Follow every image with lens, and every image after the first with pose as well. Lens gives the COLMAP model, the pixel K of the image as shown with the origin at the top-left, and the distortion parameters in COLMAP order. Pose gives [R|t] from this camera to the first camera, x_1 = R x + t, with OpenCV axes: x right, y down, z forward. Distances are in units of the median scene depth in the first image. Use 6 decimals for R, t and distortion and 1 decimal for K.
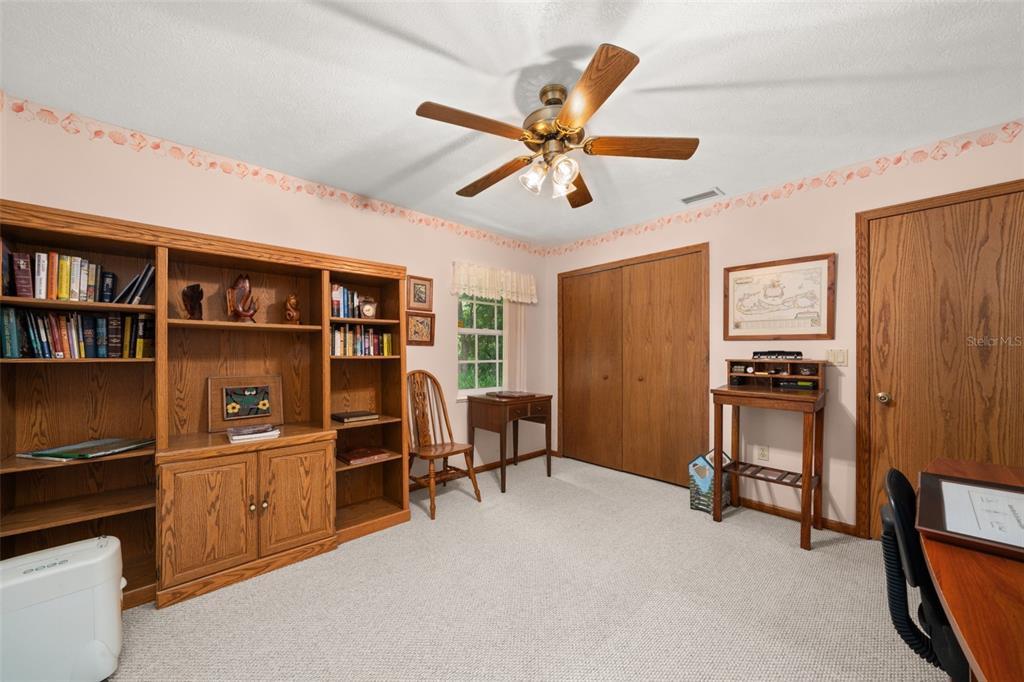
lens RADIAL K [[368.6, 0, 512.9], [0, 368.6, 352.6], [0, 0, 1]] dist [-0.000618, -0.000017]
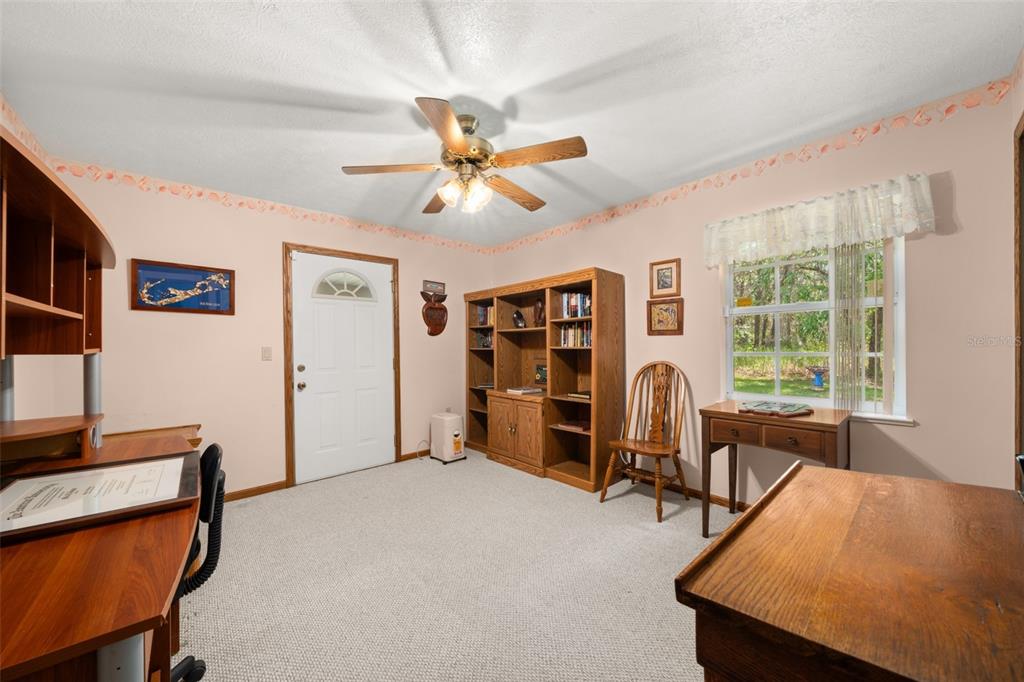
lens RADIAL K [[365.9, 0, 507.9], [0, 365.9, 346.9], [0, 0, 1]] dist [0.000586, 0.000004]
pose [[-0.022753, 0.004047, -0.999733, 0.829475], [0.017646, 0.999838, 0.003645, 0.000727], [0.999585, -0.017558, -0.022821, 0.765083]]
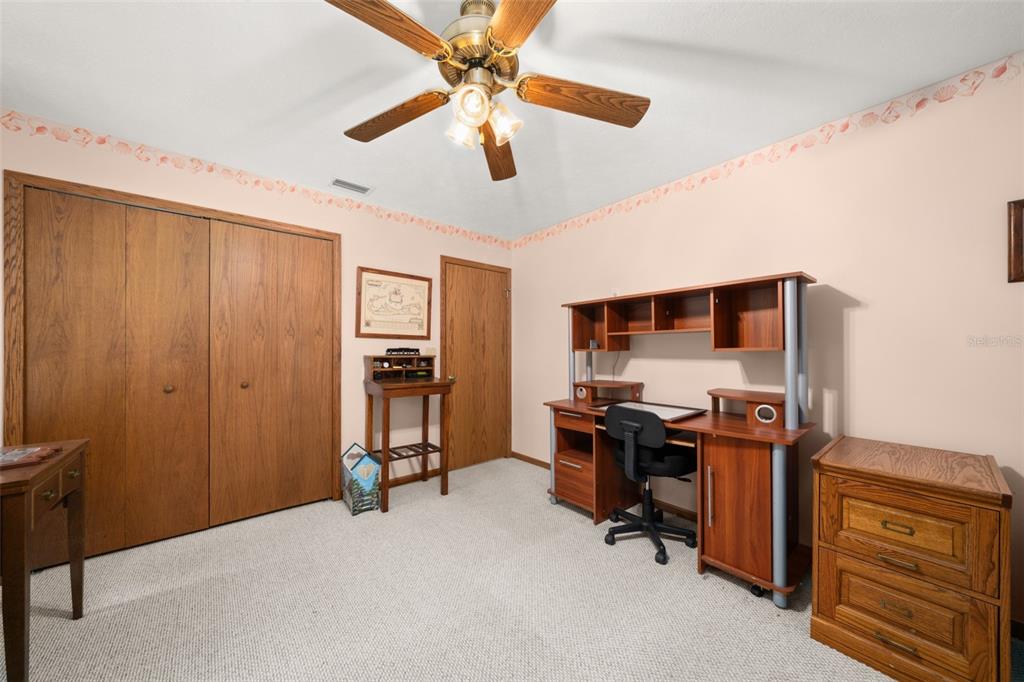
lens RADIAL K [[352.7, 0, 495.6], [0, 352.7, 348.1], [0, 0, 1]] dist [-0.000278, -0.000005]
pose [[0.074063, 0.006231, 0.997234, -0.409482], [-0.003696, 0.999975, -0.005974, 0.001304], [-0.997247, -0.003243, 0.074084, 0.608246]]
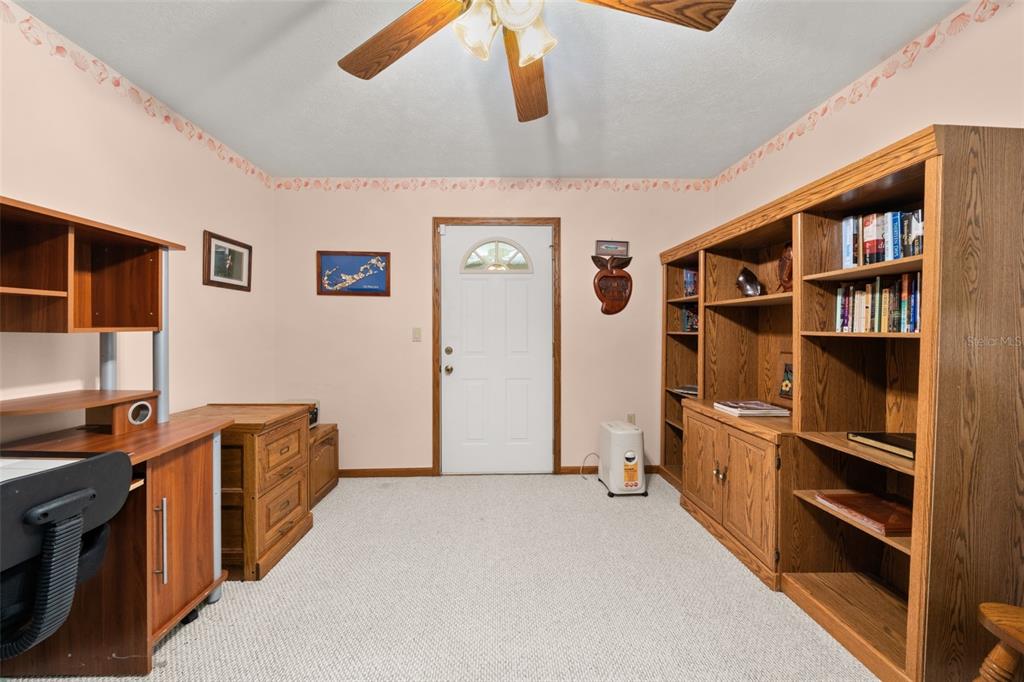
lens RADIAL K [[357.1, 0, 504.6], [0, 357.1, 331.8], [0, 0, 1]] dist [-0.001503, -0.000071]
pose [[-0.661292, 0.006751, -0.750098, 0.352996], [0.006619, 0.999973, 0.003164, 0.002773], [0.750099, -0.002873, -0.661319, 0.905124]]
